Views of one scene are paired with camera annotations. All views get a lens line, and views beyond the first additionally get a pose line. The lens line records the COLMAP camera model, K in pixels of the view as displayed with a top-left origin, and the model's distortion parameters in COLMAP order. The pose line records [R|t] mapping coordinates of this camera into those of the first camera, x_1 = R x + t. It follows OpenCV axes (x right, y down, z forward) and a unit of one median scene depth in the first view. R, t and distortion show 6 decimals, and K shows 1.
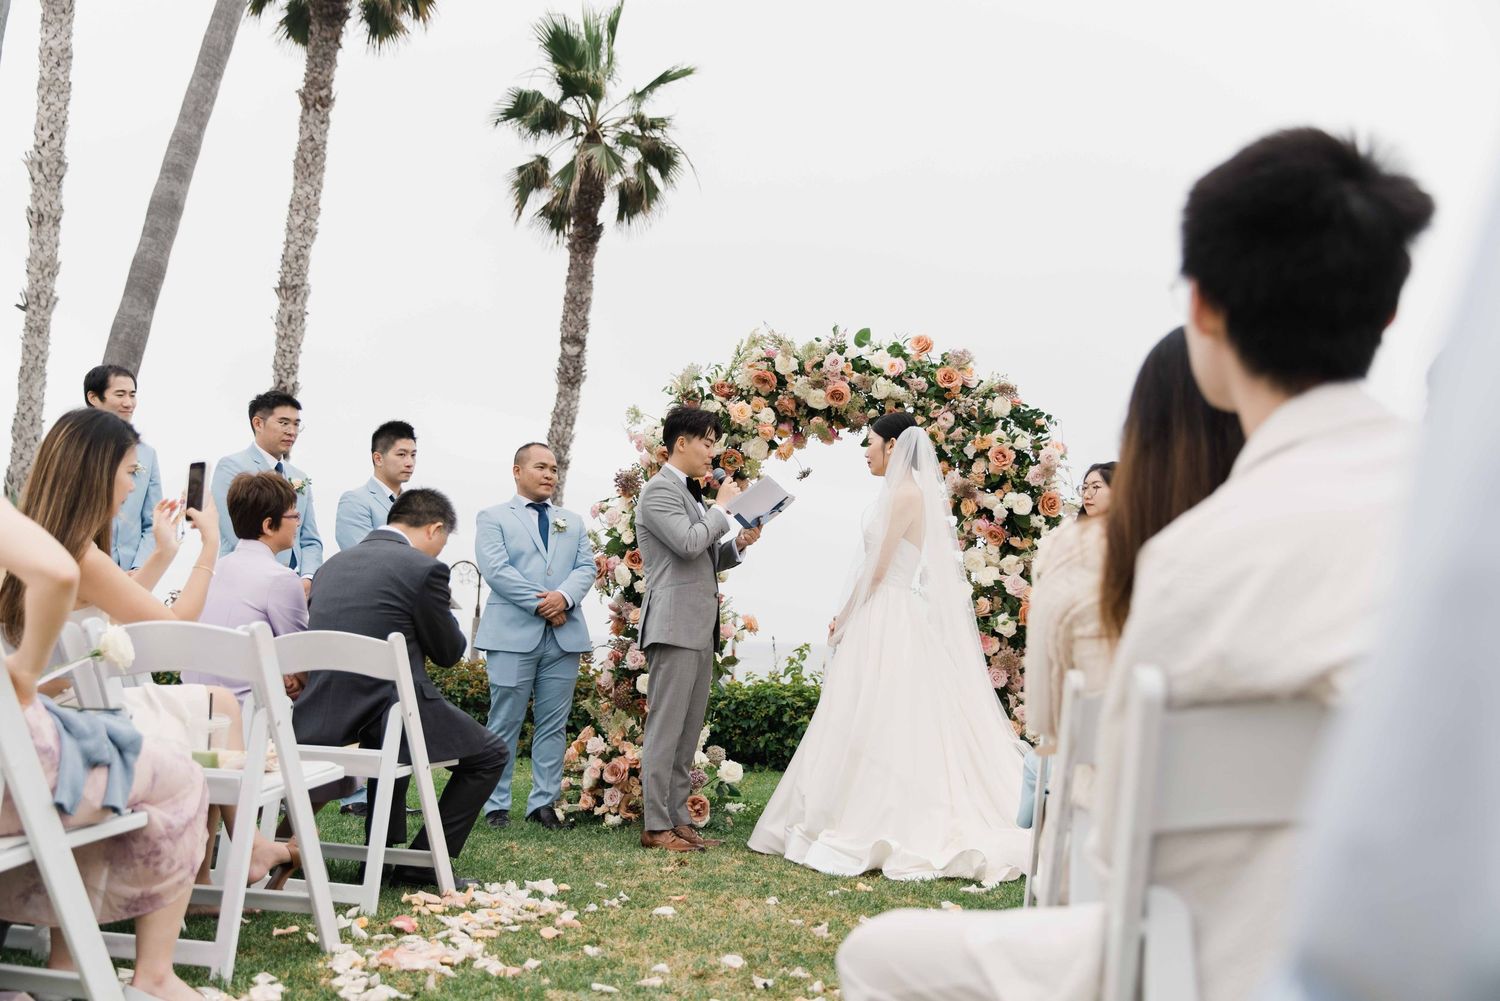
lens RADIAL K [[1404.1, 0, 750.7], [0, 1404.1, 499.9], [0, 0, 1]] dist [0.019137, 0.000000]
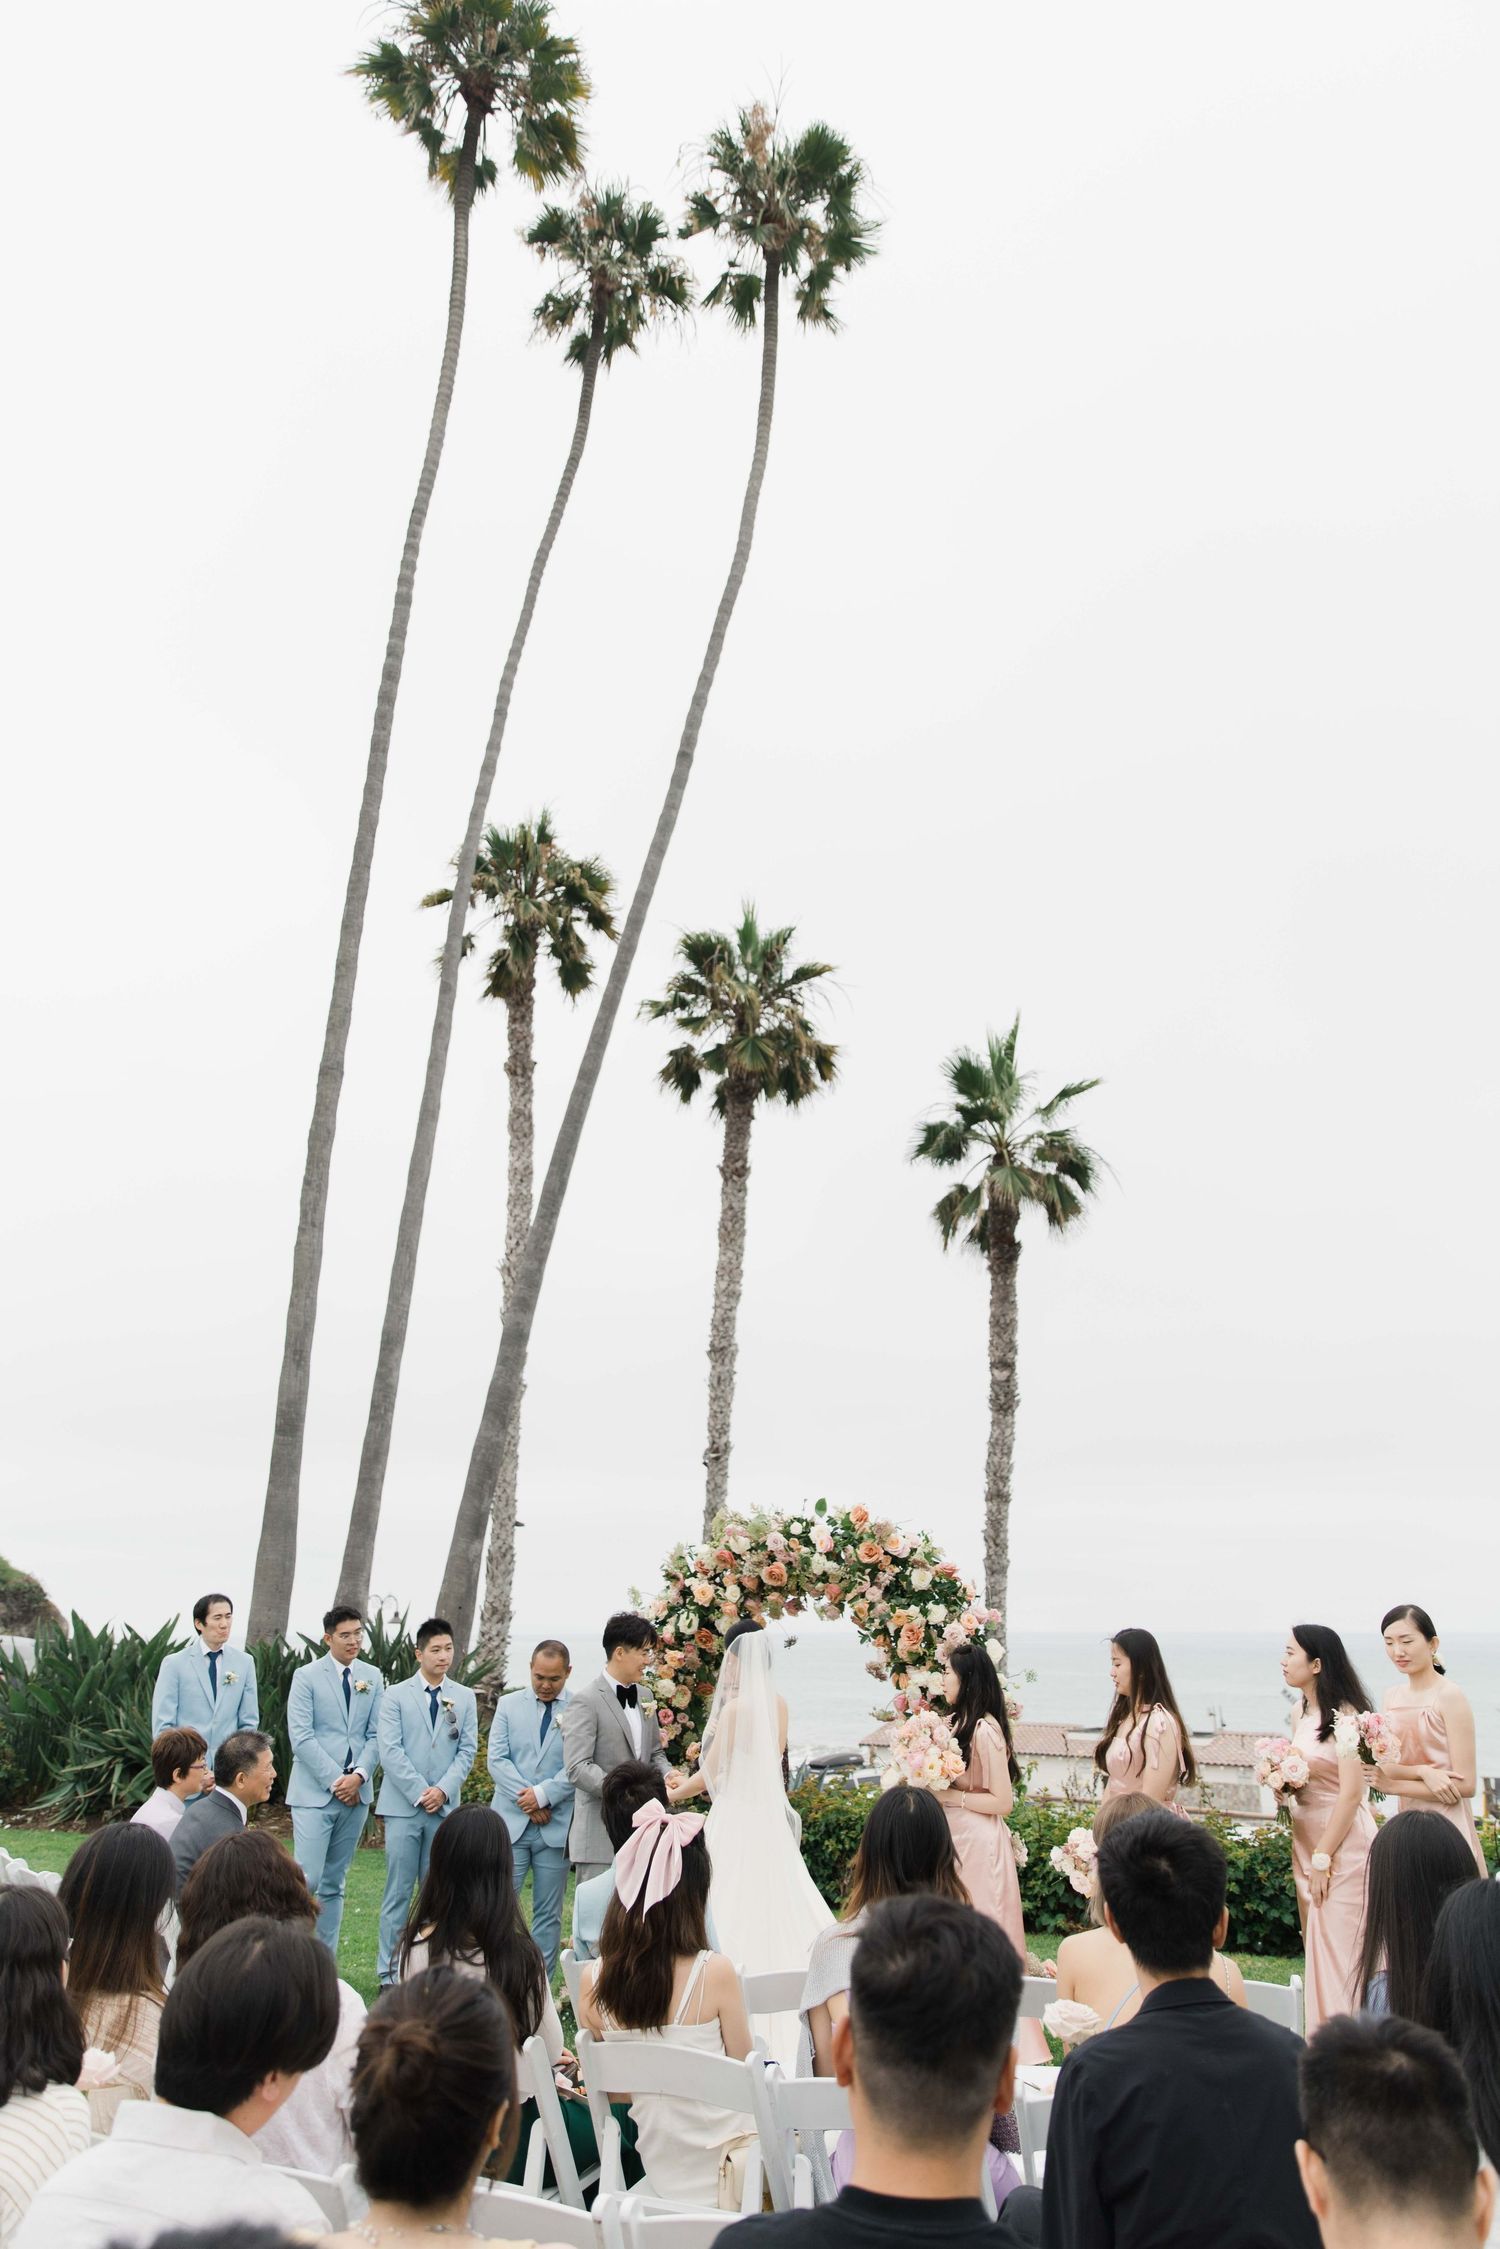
lens RADIAL K [[1481.1, 0, 758.3], [0, 1481.1, 1139.9], [0, 0, 1]] dist [0.012502, 0.002485]
pose [[0.915361, -0.163763, -0.367826, 0.497284], [0.075952, 0.967378, -0.241683, -0.118561], [0.395405, 0.193290, 0.897938, -0.070208]]
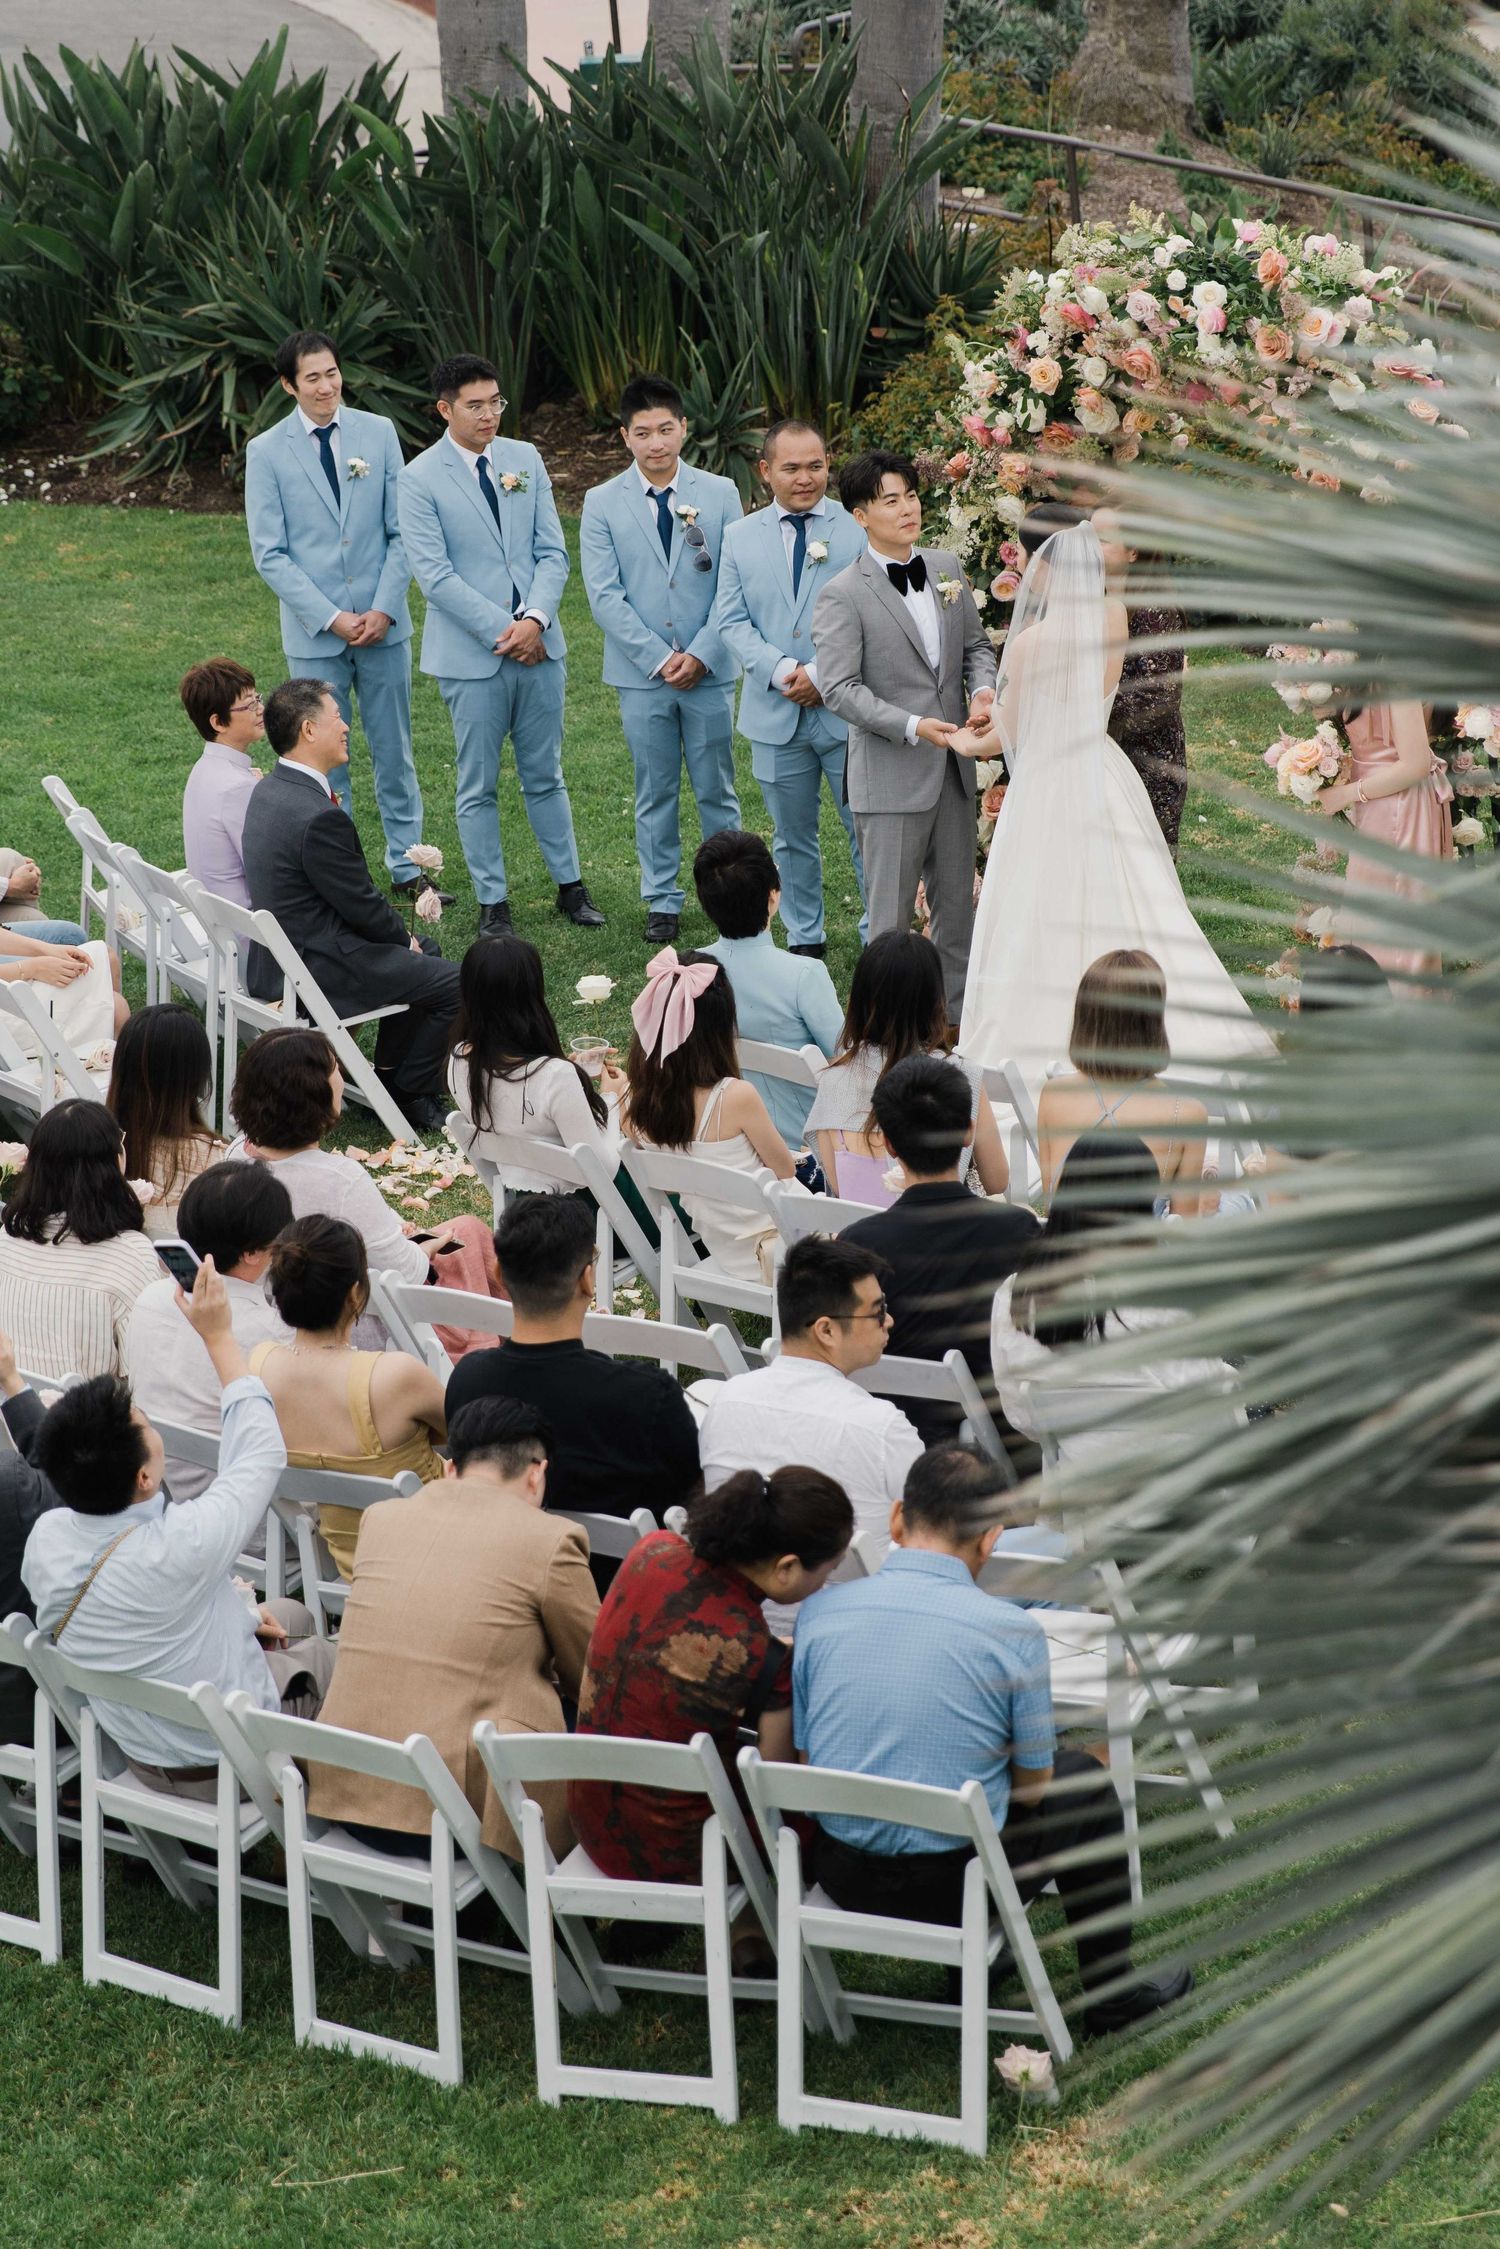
lens RADIAL K [[5783.2, 0, 746.5], [0, 5783.2, 1122.9], [0, 0, 1]] dist [-0.024052, 0.000000]
pose [[0.750810, 0.109696, -0.651345, 1.598048], [0.173967, 0.918454, 0.355215, -0.692366], [0.637197, -0.380012, 0.670501, -0.944846]]
